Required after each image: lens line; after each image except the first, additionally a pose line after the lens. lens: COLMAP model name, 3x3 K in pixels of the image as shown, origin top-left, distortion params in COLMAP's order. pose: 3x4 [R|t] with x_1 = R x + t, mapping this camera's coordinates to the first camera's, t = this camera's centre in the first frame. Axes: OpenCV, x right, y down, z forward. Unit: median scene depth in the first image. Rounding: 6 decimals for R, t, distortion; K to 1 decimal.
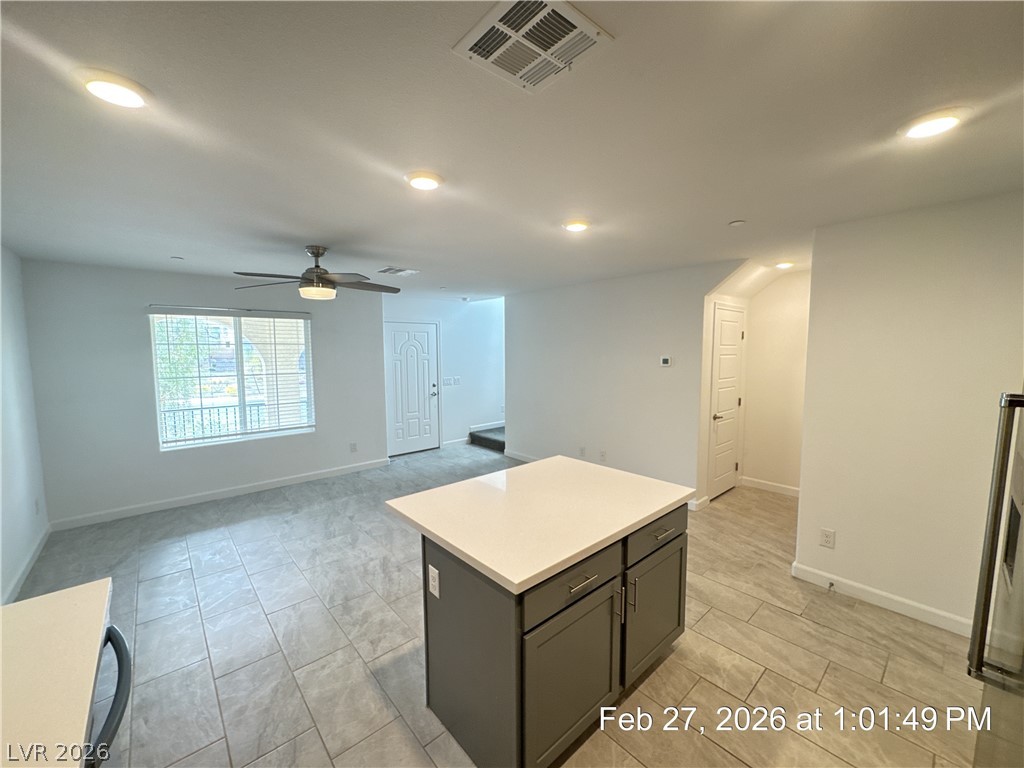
lens RADIAL K [[408.2, 0, 513.3], [0, 408.2, 385.1], [0, 0, 1]] dist [-0.001914, -0.000337]
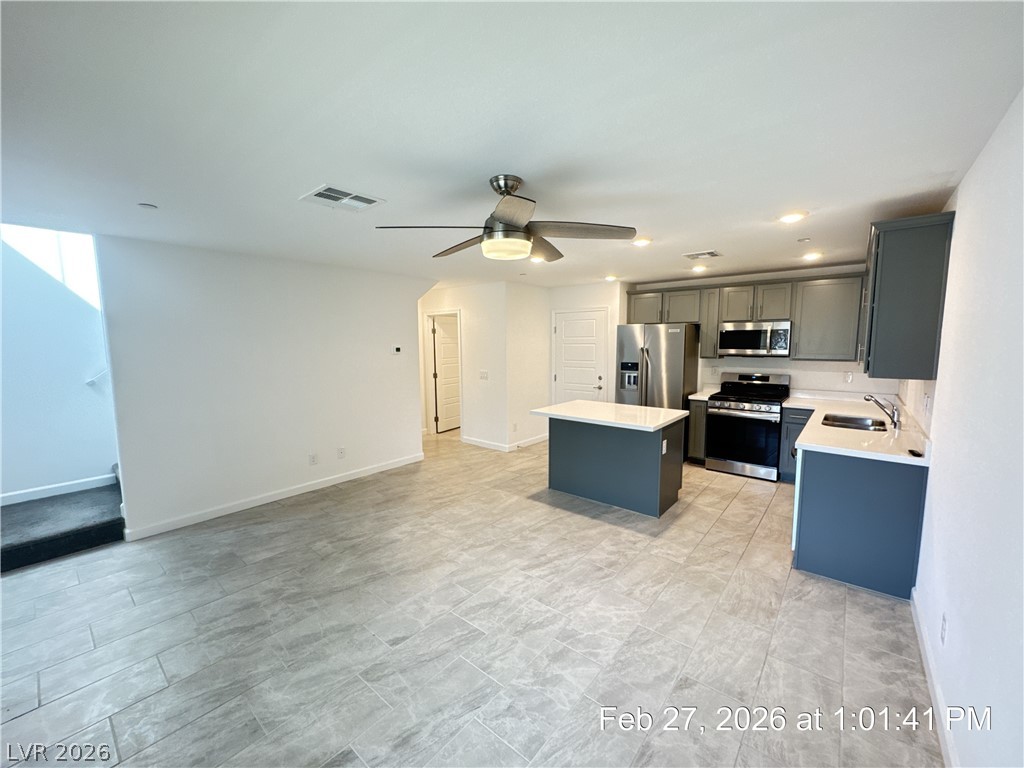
lens RADIAL K [[408.2, 0, 514.3], [0, 408.2, 387.0], [0, 0, 1]] dist [-0.001914, -0.000337]
pose [[-0.149317, -0.104269, 0.983276, -1.286968], [0.093831, 0.988443, 0.119066, -0.087866], [-0.984327, 0.110040, -0.137808, 1.230919]]
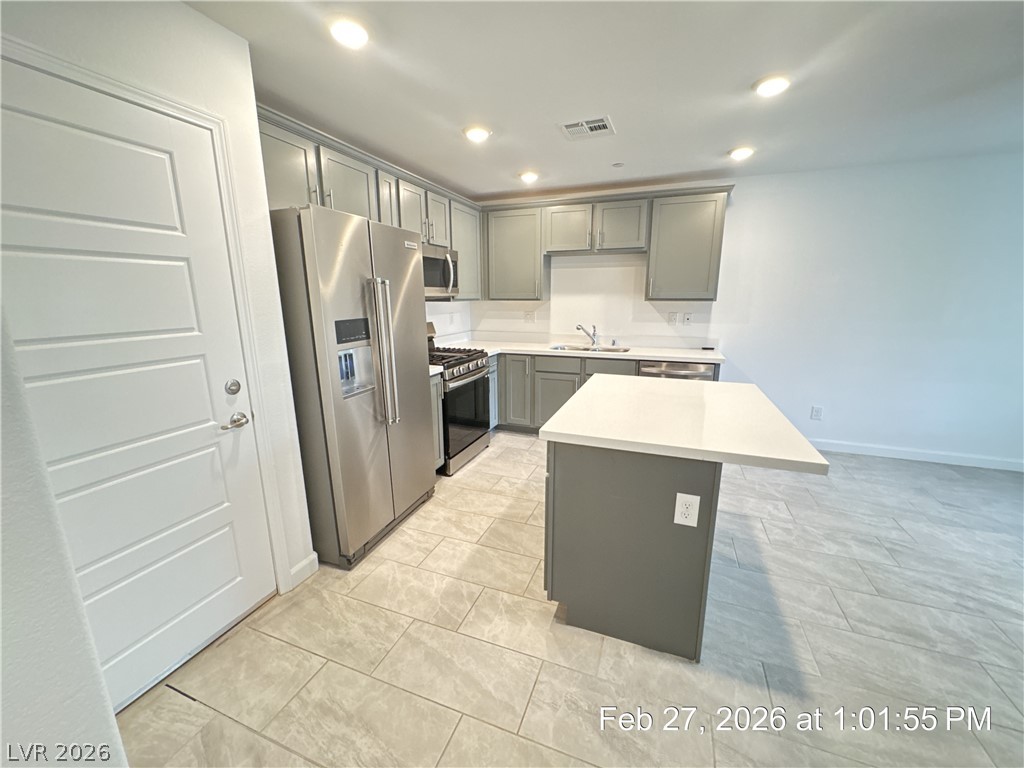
lens RADIAL K [[408.2, 0, 510.9], [0, 408.2, 385.4], [0, 0, 1]] dist [-0.001914, -0.000337]
pose [[-0.888595, 0.107929, -0.445815, 0.611690], [-0.032367, 0.954747, 0.295654, -0.033278], [0.457550, 0.277146, -0.844890, 1.180864]]
